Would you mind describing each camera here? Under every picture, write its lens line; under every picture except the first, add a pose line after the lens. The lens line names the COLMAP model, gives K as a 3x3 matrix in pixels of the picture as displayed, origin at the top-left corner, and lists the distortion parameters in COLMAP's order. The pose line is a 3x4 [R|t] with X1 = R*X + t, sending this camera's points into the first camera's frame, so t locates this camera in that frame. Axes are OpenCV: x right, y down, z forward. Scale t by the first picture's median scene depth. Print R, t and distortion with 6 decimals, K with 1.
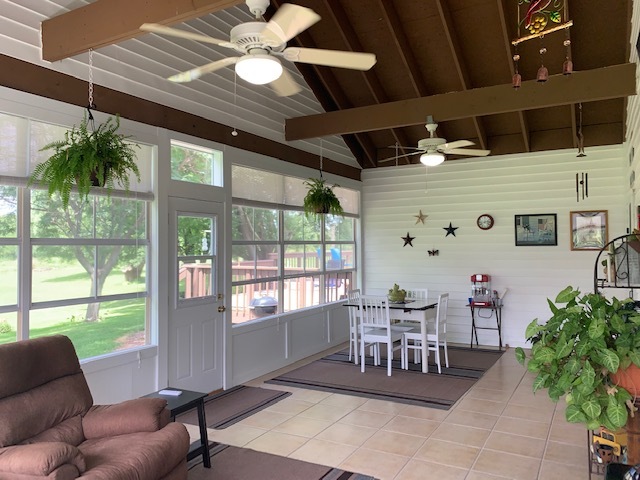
lens RADIAL K [[488.6, 0, 320.2], [0, 488.6, 238.3], [0, 0, 1]] dist [0.052369, -0.077685]
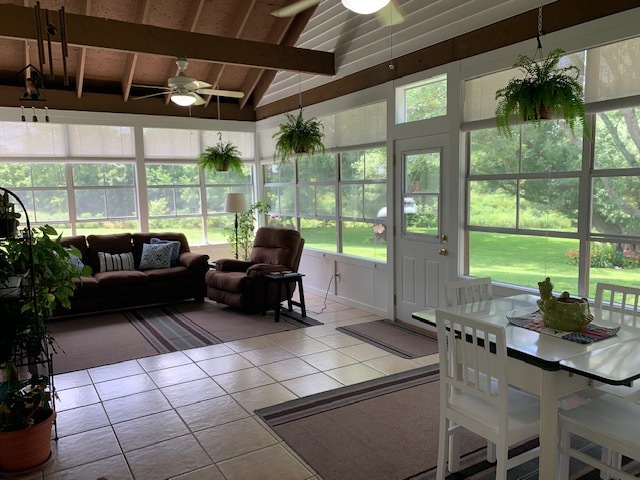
lens RADIAL K [[488.6, 0, 319.8], [0, 488.6, 240.8], [0, 0, 1]] dist [0.052369, -0.077685]
pose [[-0.486778, 0.111001, -0.866444, 0.747367], [0.038643, 0.993659, 0.105589, 0.019763], [0.872671, 0.017917, -0.487981, 1.316291]]
